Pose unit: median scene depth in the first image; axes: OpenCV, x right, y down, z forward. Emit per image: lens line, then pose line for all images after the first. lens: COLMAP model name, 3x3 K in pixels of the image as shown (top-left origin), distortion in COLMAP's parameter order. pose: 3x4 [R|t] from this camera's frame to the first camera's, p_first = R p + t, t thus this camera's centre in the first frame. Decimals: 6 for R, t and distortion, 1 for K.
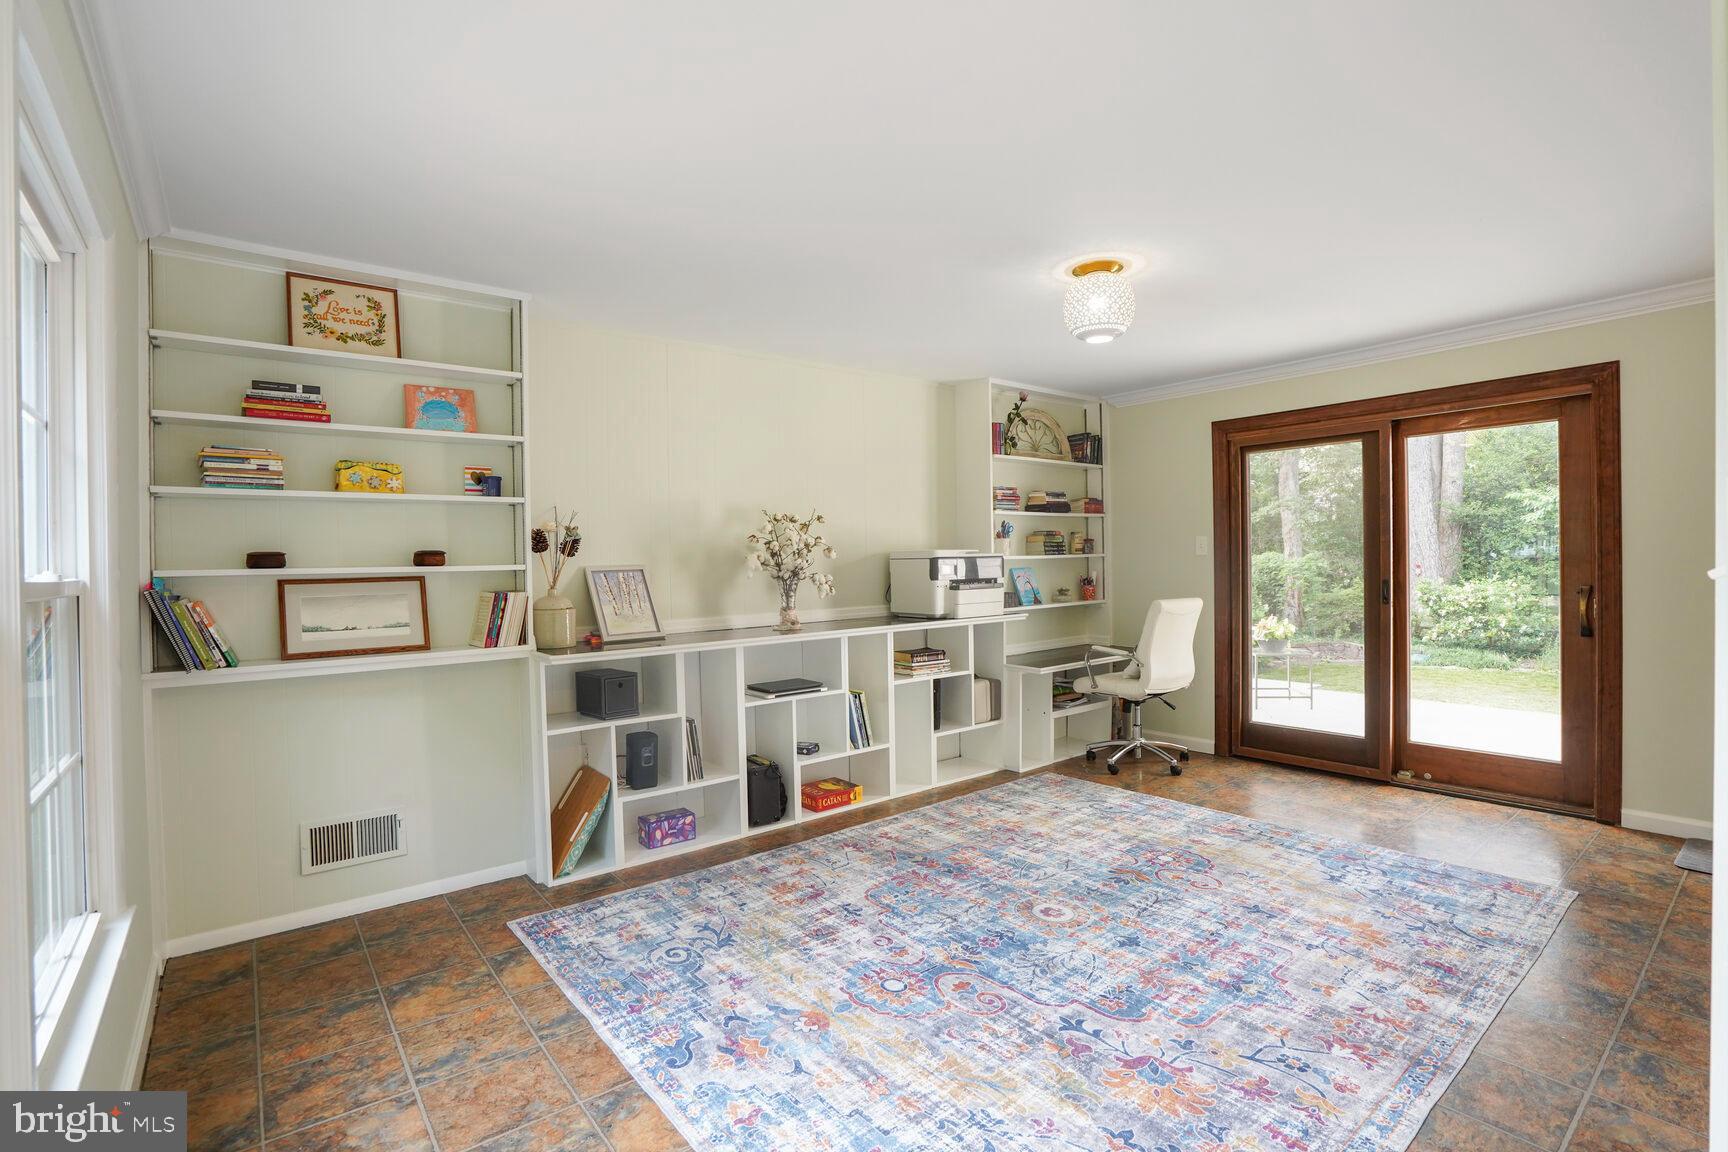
lens RADIAL K [[806.5, 0, 831.0], [0, 806.5, 570.9], [0, 0, 1]] dist [-0.063504, 0.020743]
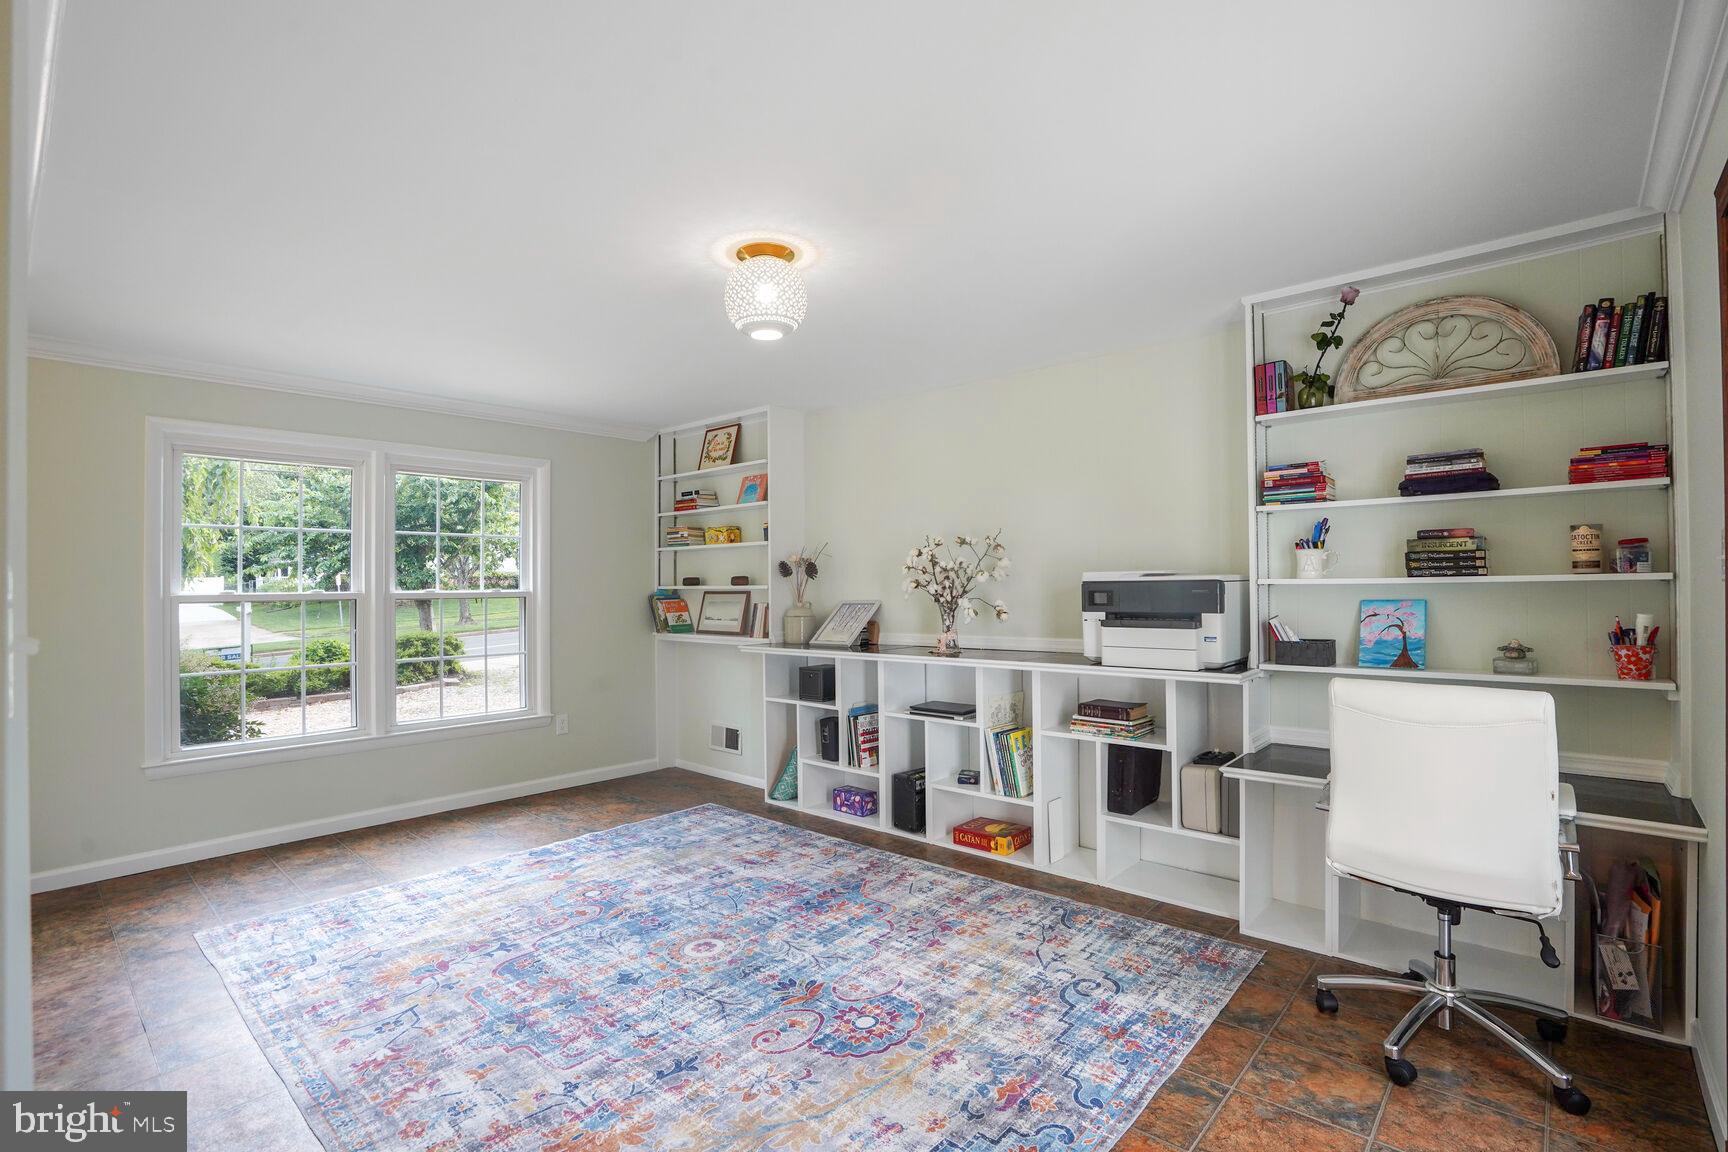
lens RADIAL K [[795.1, 0, 859.8], [0, 795.1, 572.1], [0, 0, 1]] dist [-0.050884, 0.017580]
pose [[0.185523, 0.001490, -0.982639, 1.171075], [-0.001188, 0.999998, 0.001292, -0.036113], [0.982639, 0.000928, 0.185524, 0.925203]]
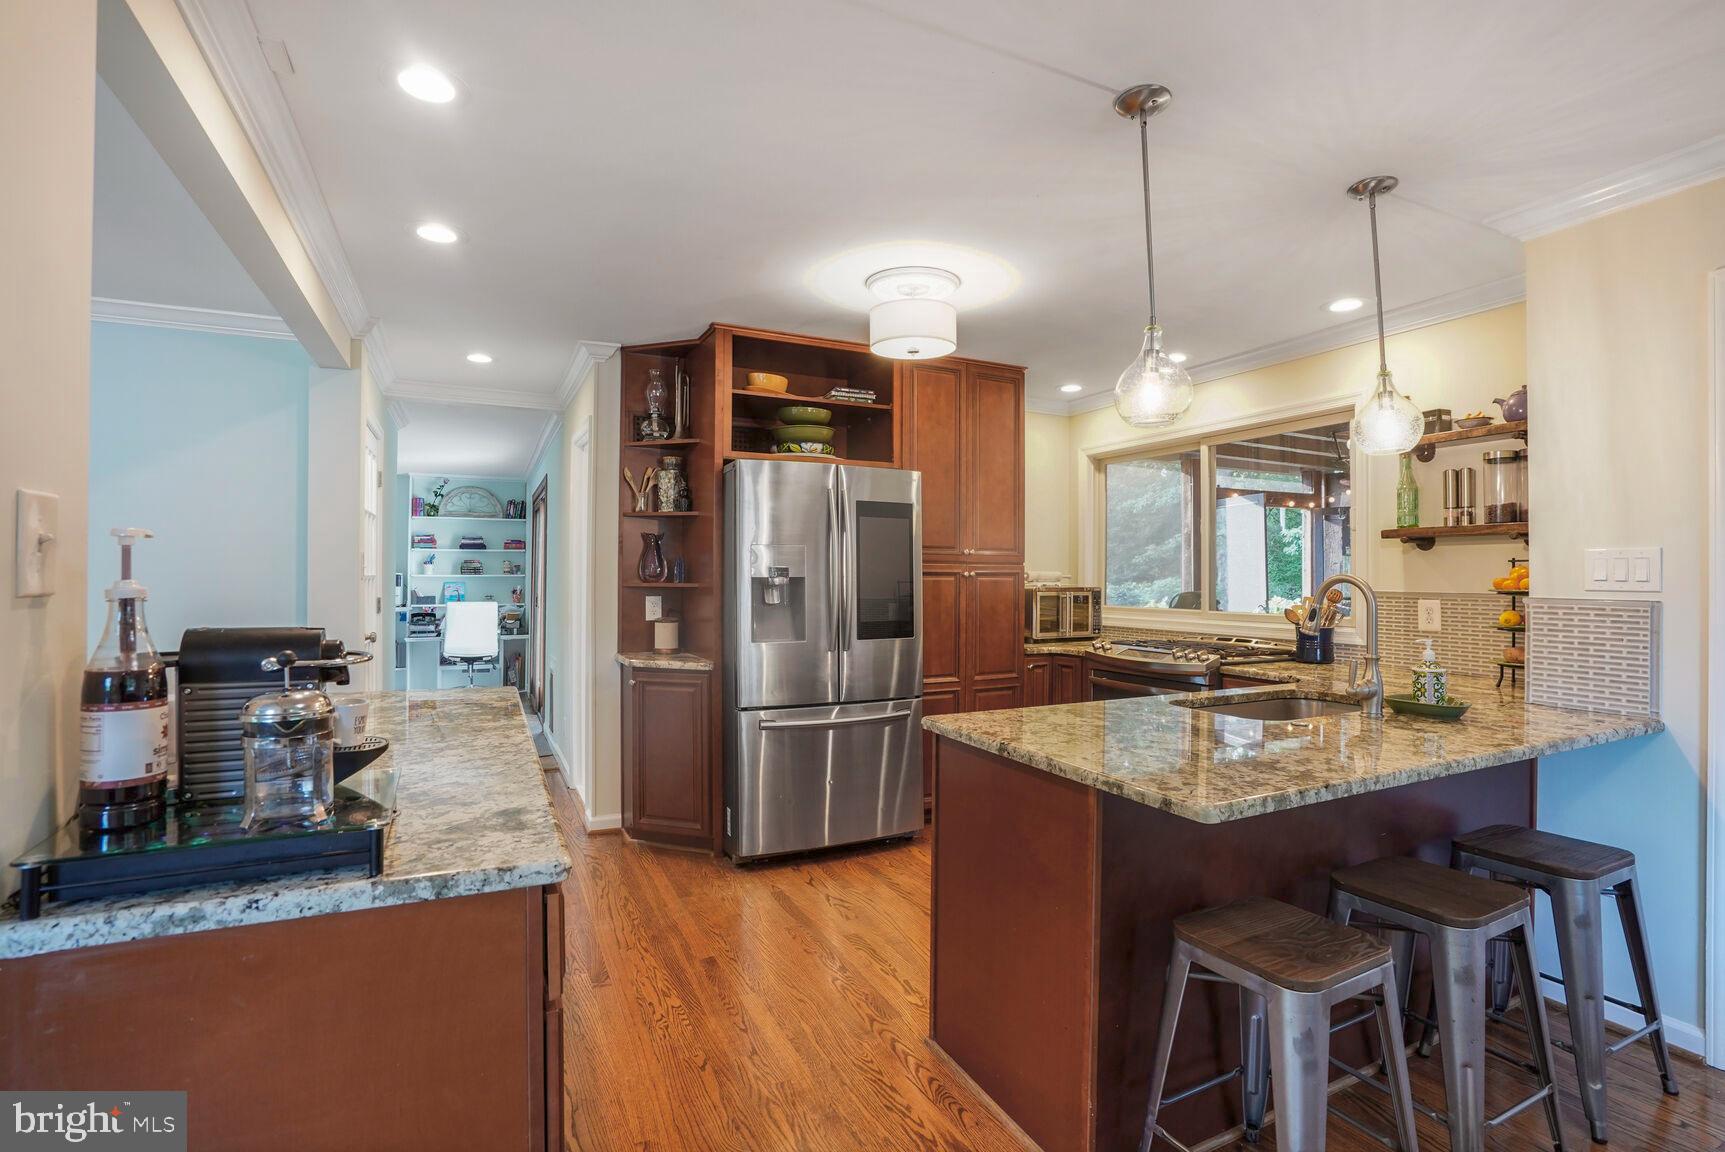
lens RADIAL K [[793.8, 0, 858.3], [0, 793.8, 572.1], [0, 0, 1]] dist [-0.050884, 0.017580]
pose [[0.980197, 0.019483, -0.197065, 2.405762], [-0.021837, 0.999714, -0.009777, -0.043760], [0.196818, 0.013886, 0.980342, -0.827034]]
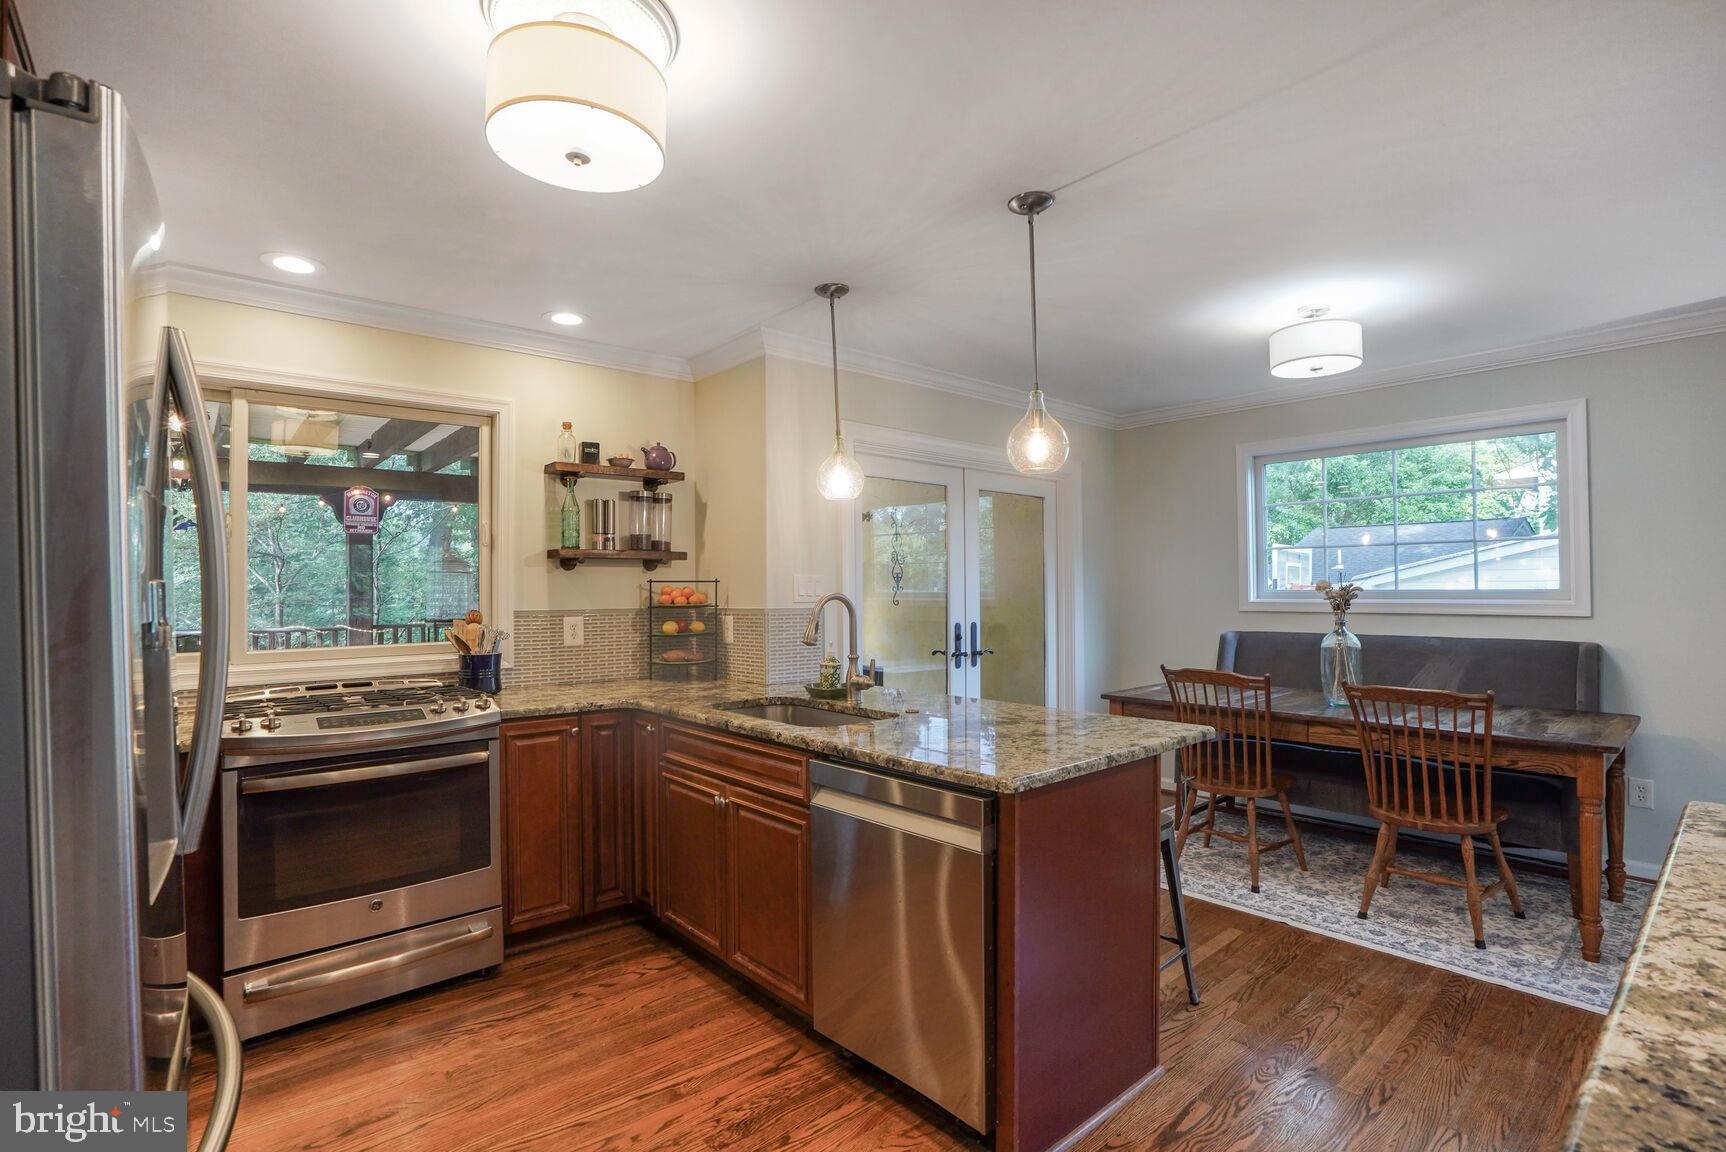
lens RADIAL K [[812.9, 0, 847.5], [0, 812.9, 576.4], [0, 0, 1]] dist [-0.076290, 0.031869]
pose [[-0.063461, 0.032117, 0.997467, 1.759774], [0.016799, 0.999375, -0.031110, -0.048764], [-0.997843, 0.014782, -0.063961, 0.038901]]
